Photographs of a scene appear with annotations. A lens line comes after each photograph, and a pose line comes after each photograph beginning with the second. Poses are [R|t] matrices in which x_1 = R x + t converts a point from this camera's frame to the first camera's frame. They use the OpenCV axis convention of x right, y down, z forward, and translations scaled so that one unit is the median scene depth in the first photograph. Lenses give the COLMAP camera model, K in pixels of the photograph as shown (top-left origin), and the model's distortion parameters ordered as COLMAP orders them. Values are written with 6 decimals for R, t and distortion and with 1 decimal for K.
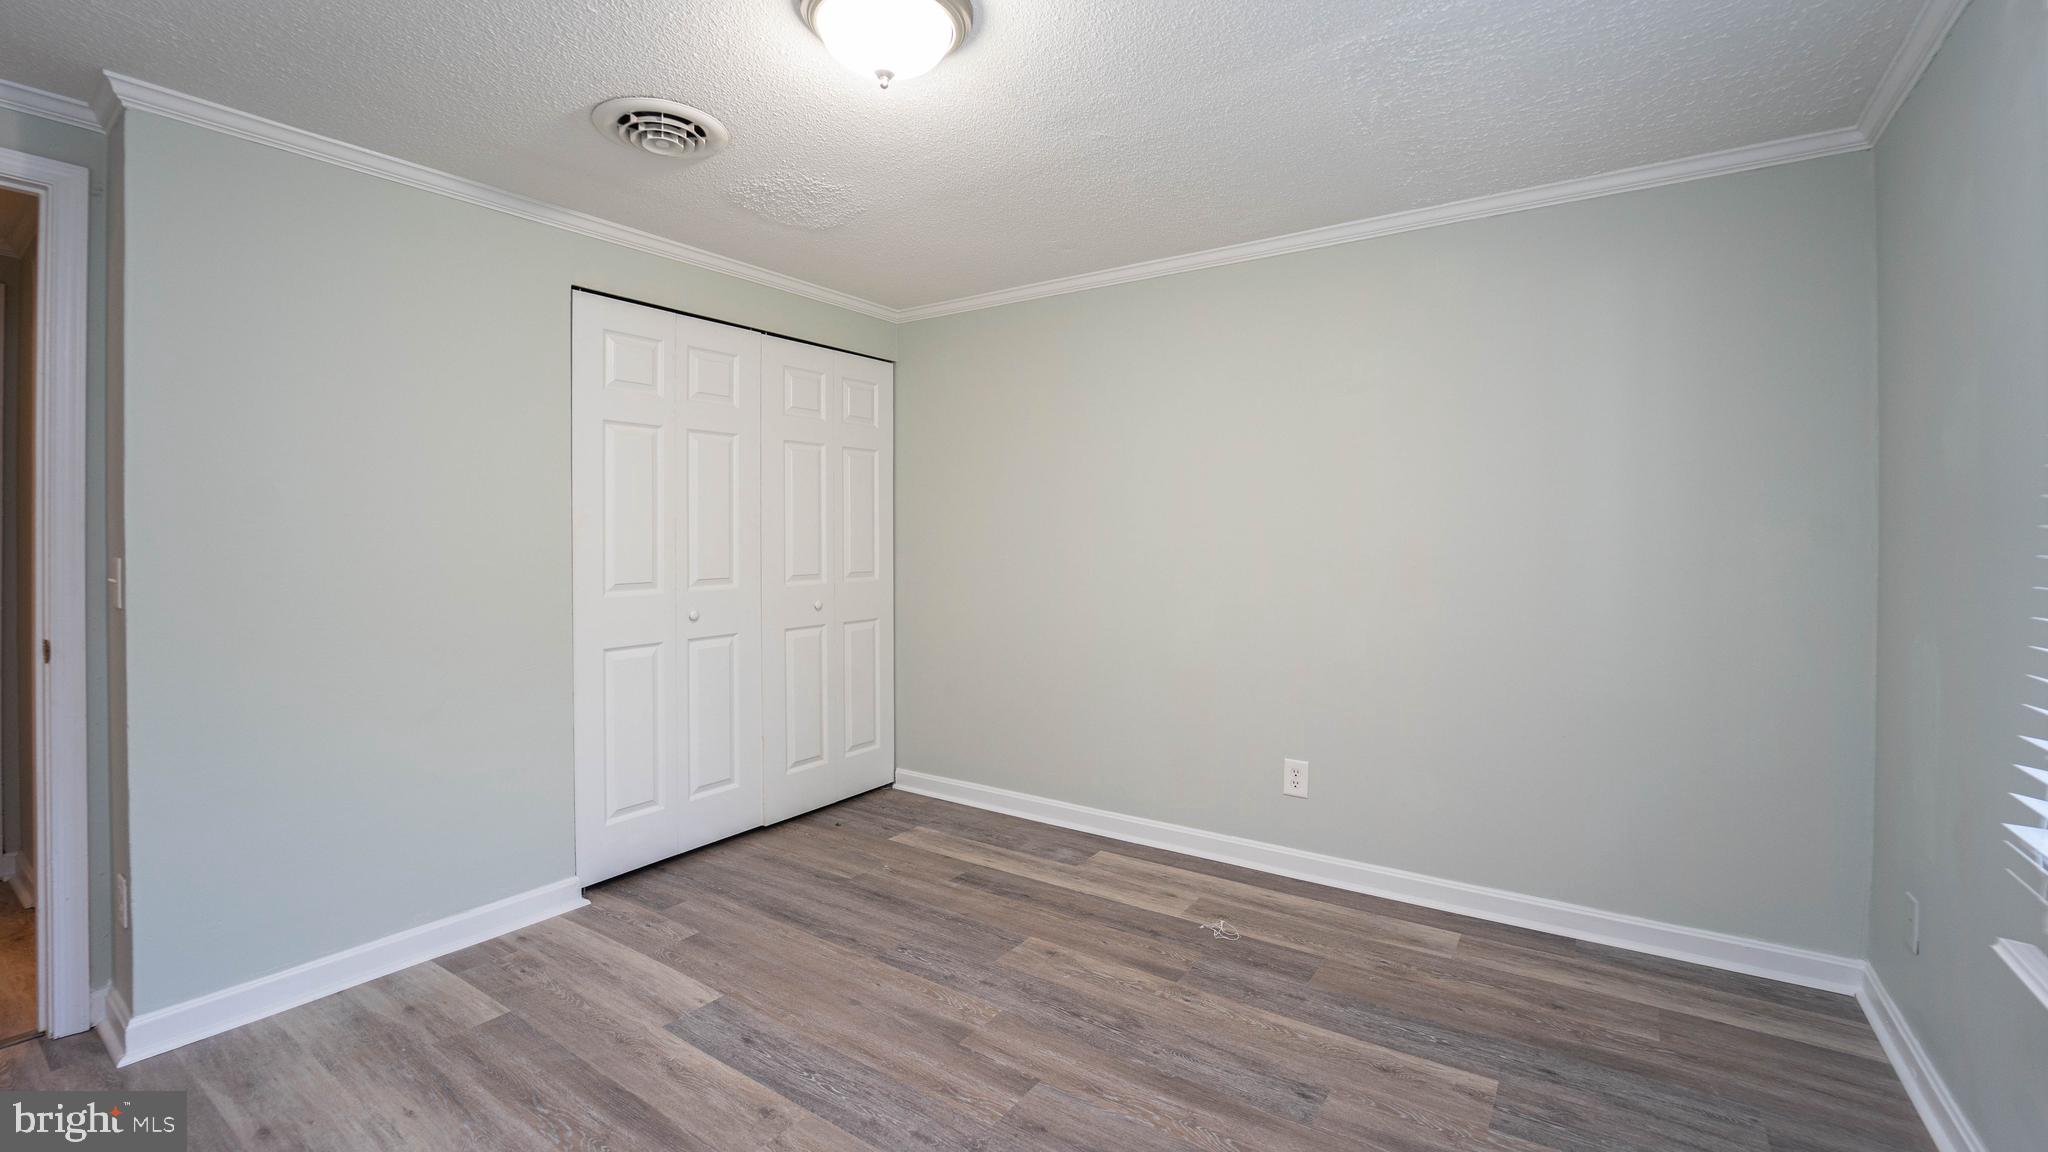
lens RADIAL K [[825.9, 0, 1026.4], [0, 825.9, 537.1], [0, 0, 1]] dist [-0.024978, -0.000501]
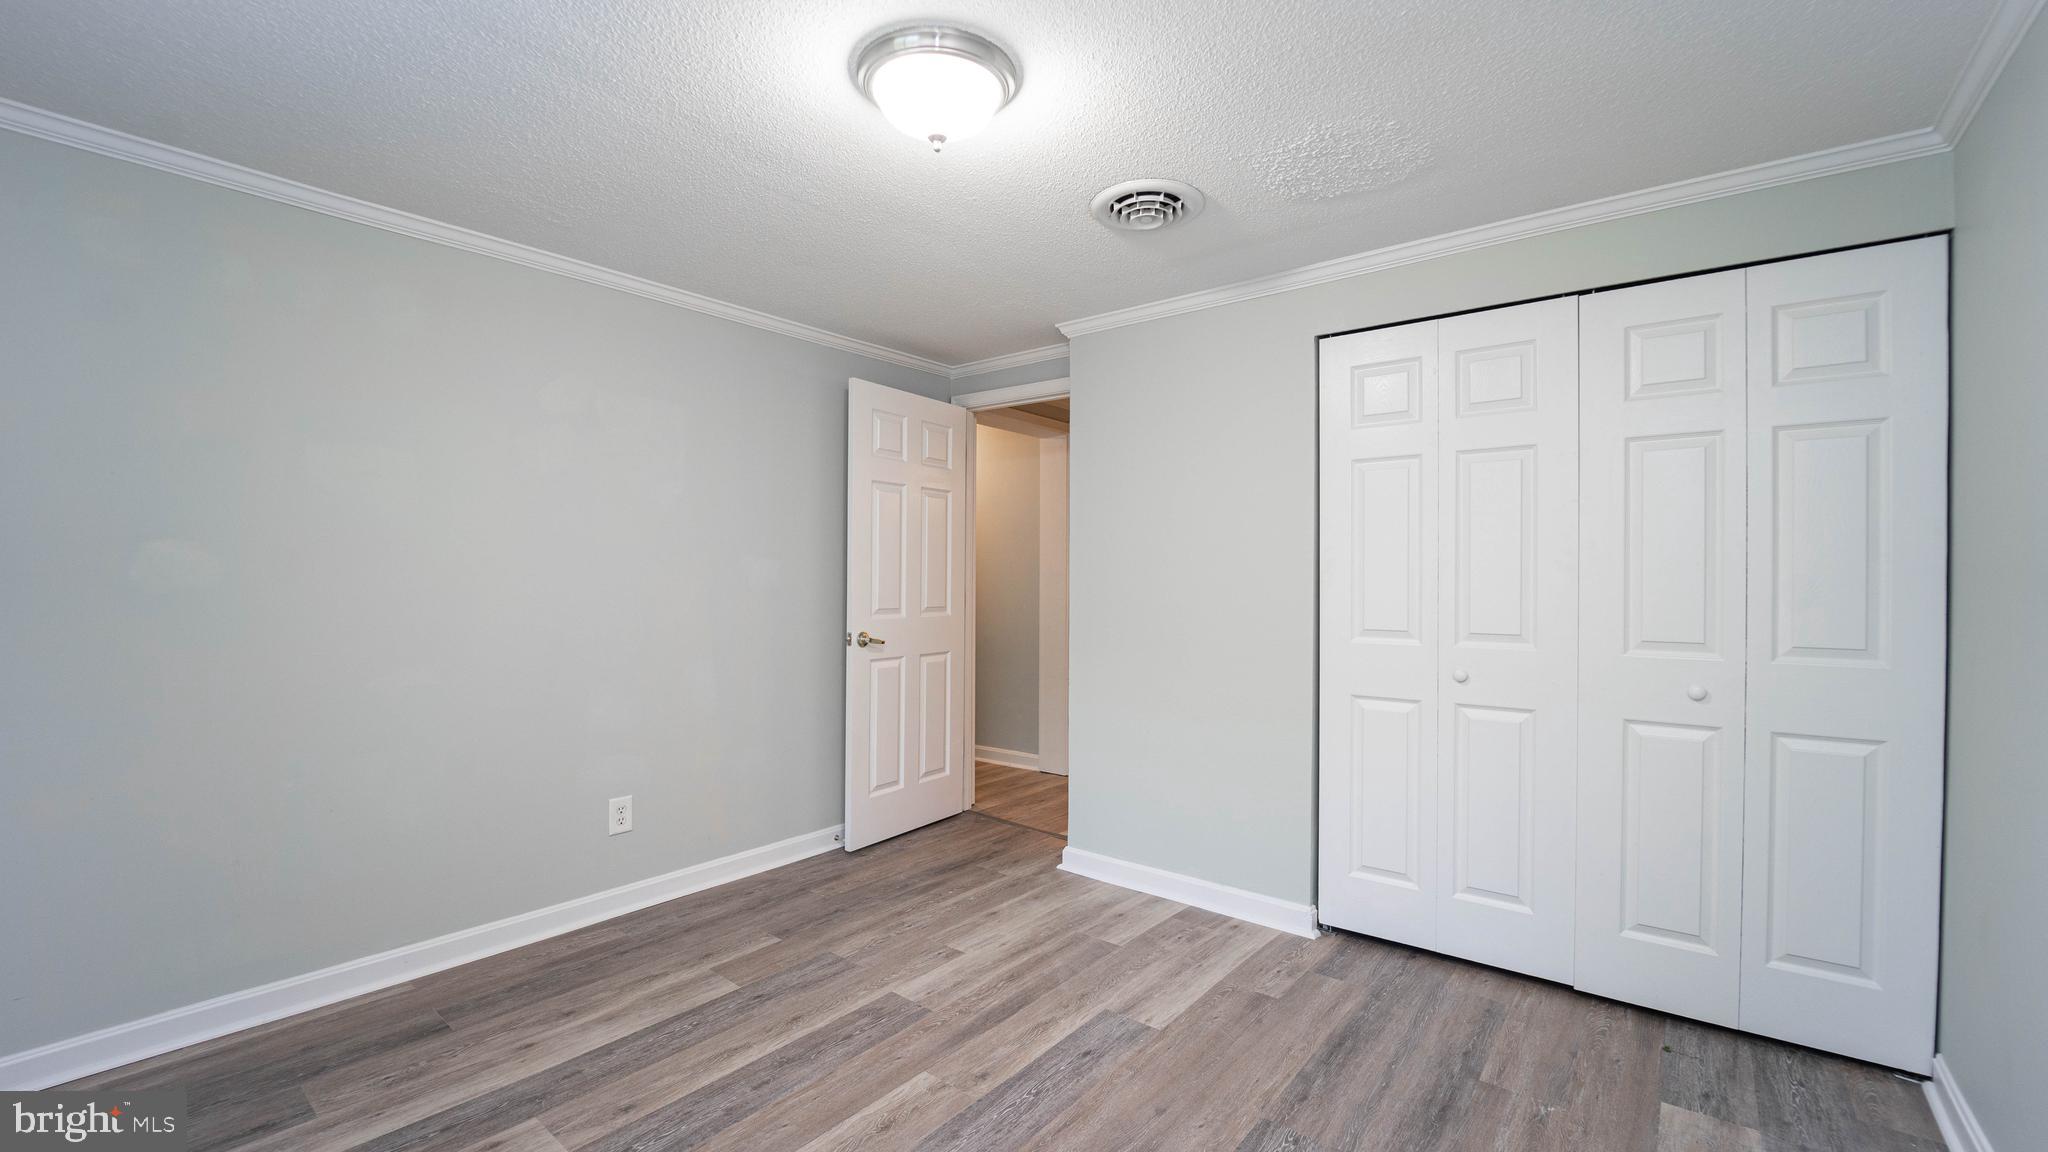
lens RADIAL K [[856.7, 0, 1037.8], [0, 856.7, 579.1], [0, 0, 1]] dist [-0.020161, -0.000392]
pose [[-0.067331, 0.001439, -0.997730, 0.595206], [-0.009016, 0.999957, 0.002050, 0.000721], [0.997690, 0.009134, -0.067315, 0.785502]]
